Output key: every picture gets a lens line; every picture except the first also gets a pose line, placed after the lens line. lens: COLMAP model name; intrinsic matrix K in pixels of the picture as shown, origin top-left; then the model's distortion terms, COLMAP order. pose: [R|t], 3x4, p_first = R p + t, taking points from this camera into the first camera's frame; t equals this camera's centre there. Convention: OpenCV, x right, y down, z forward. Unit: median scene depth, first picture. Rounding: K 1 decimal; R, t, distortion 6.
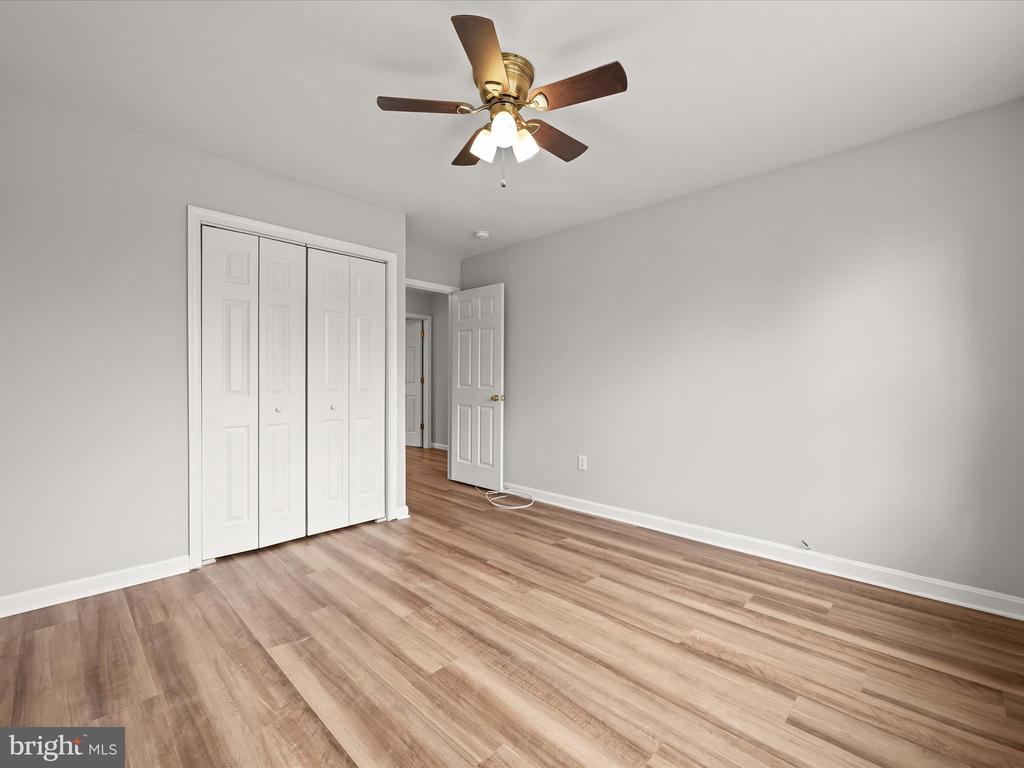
lens RADIAL K [[454.8, 0, 512.9], [0, 454.8, 380.5], [0, 0, 1]] dist [-0.000742, 0.000383]
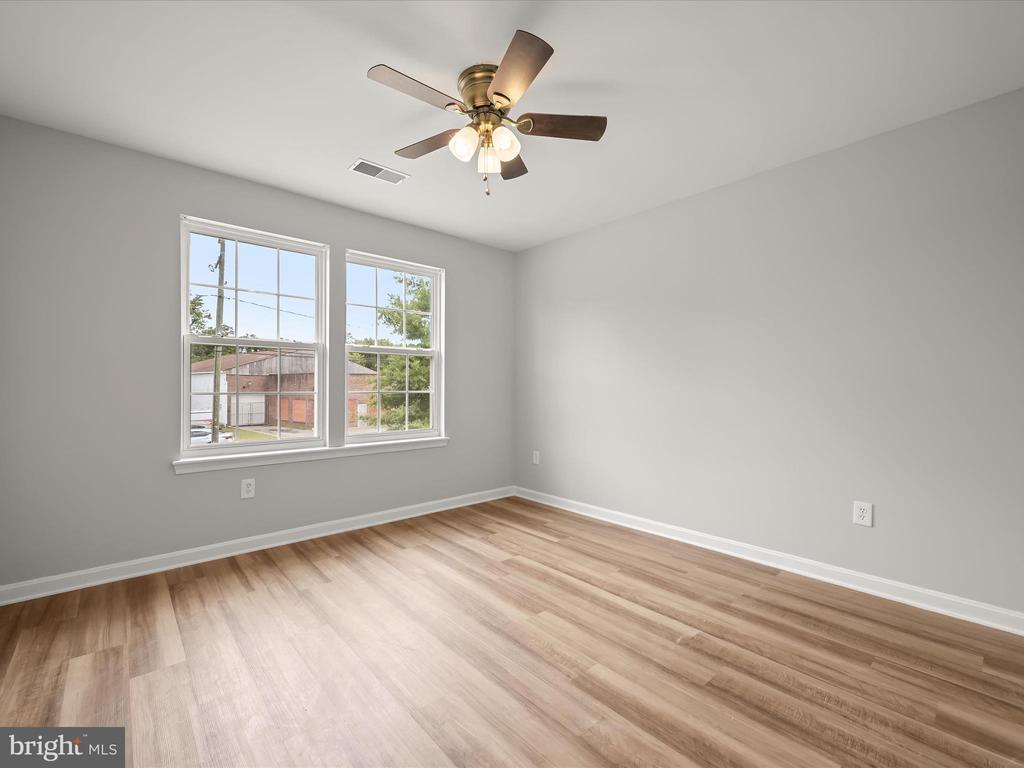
lens RADIAL K [[454.8, 0, 509.9], [0, 454.8, 386.4], [0, 0, 1]] dist [-0.000742, 0.000383]
pose [[-0.996806, -0.006472, 0.079604, -0.168137], [-0.005794, 0.999945, 0.008743, -0.007257], [-0.079656, 0.008253, -0.996788, 2.176069]]
